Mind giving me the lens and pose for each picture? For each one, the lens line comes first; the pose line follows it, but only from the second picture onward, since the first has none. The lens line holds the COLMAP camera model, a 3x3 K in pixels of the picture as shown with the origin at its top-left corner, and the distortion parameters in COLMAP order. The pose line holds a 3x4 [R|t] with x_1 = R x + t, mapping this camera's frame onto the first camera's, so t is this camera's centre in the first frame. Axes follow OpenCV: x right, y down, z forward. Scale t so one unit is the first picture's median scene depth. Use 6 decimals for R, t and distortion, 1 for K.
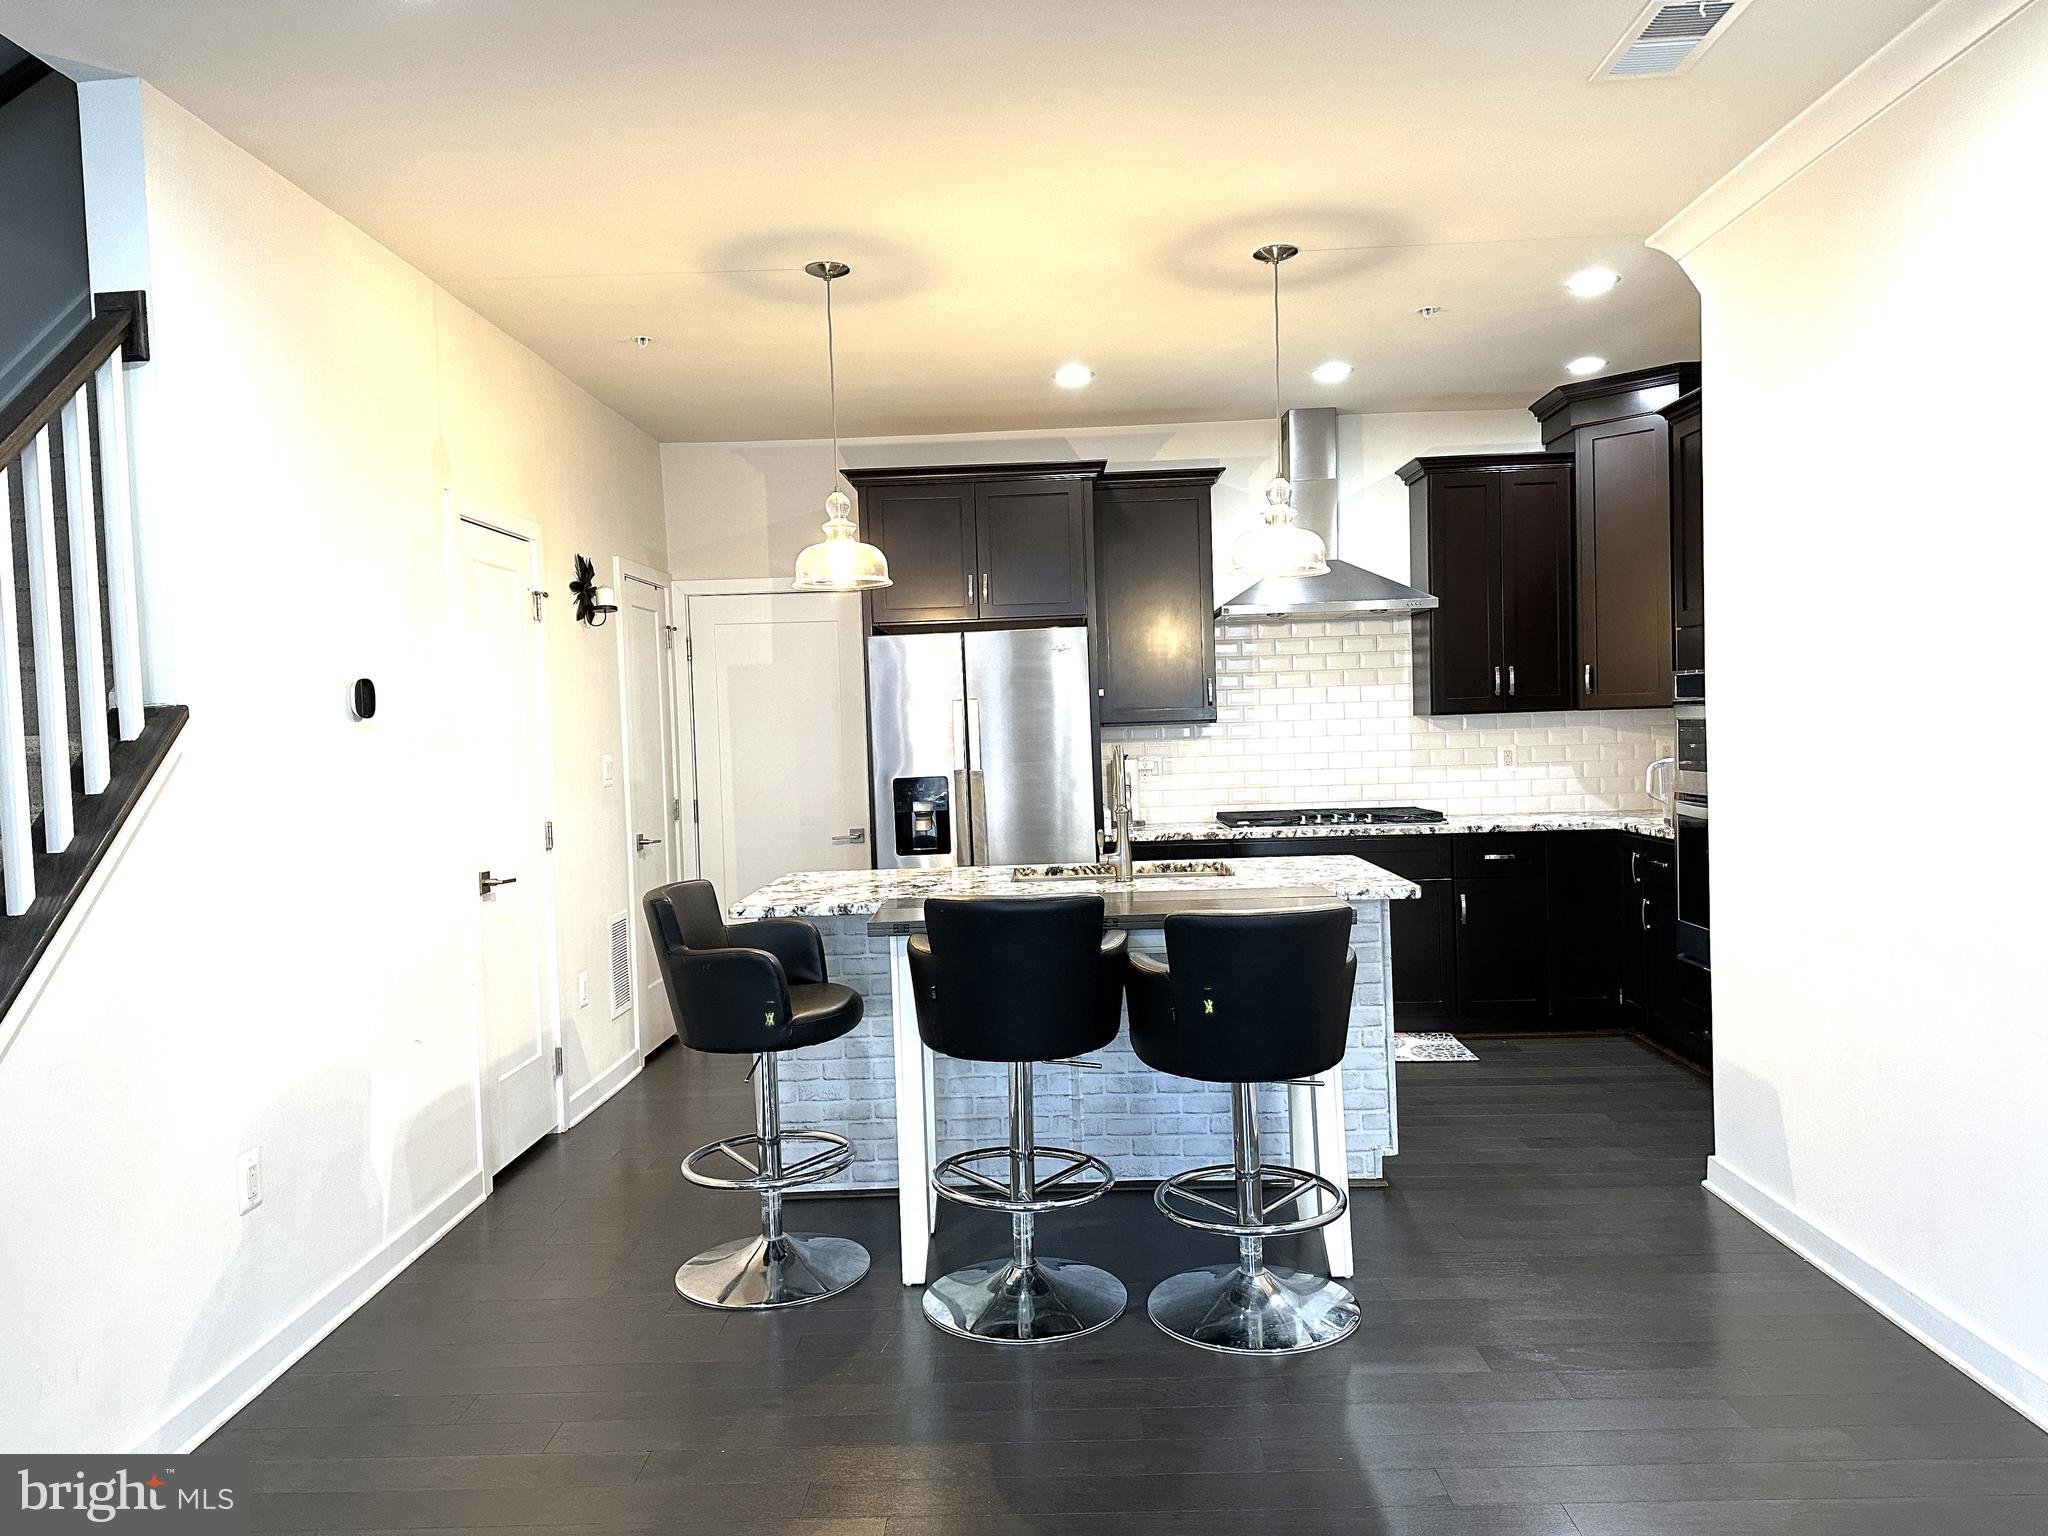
lens RADIAL K [[1410.9, 0, 1024.0], [0, 1410.9, 768.0], [0, 0, 1]] dist [0.087872, -0.000403]
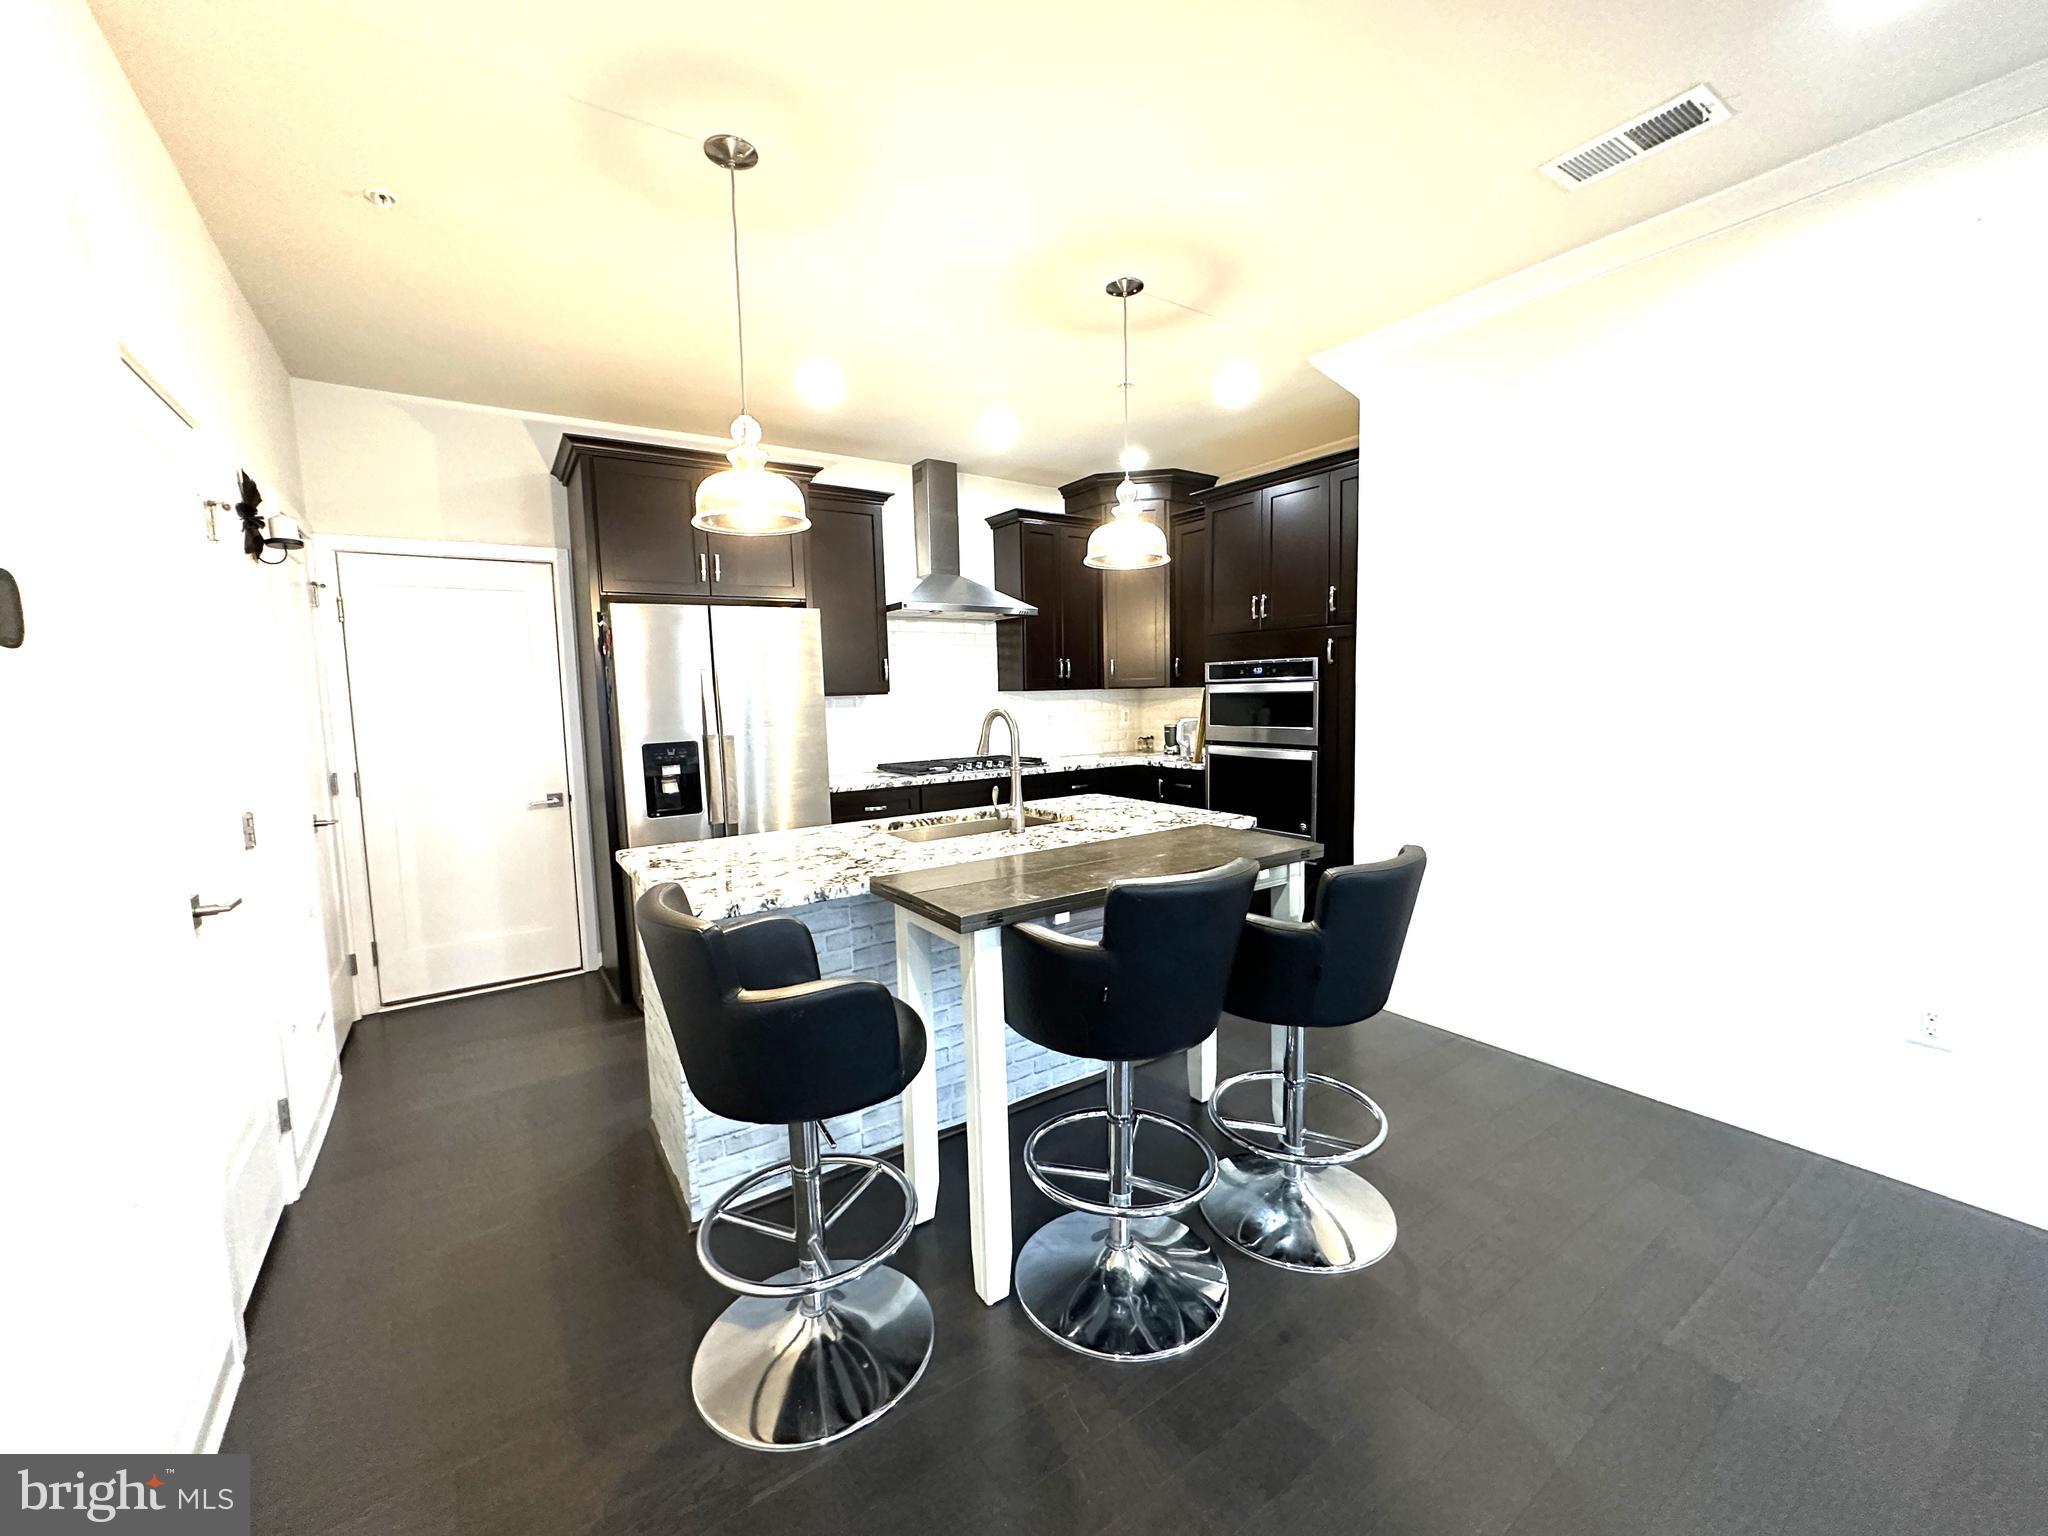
lens RADIAL K [[818.9, 0, 1022.5], [0, 818.9, 766.5], [0, 0, 1]] dist [-0.002738, -0.000140]
pose [[0.818019, -0.040404, 0.573770, -0.209269], [0.015271, 0.998704, 0.048554, -0.001012], [-0.574988, -0.030956, 0.817576, 0.351433]]
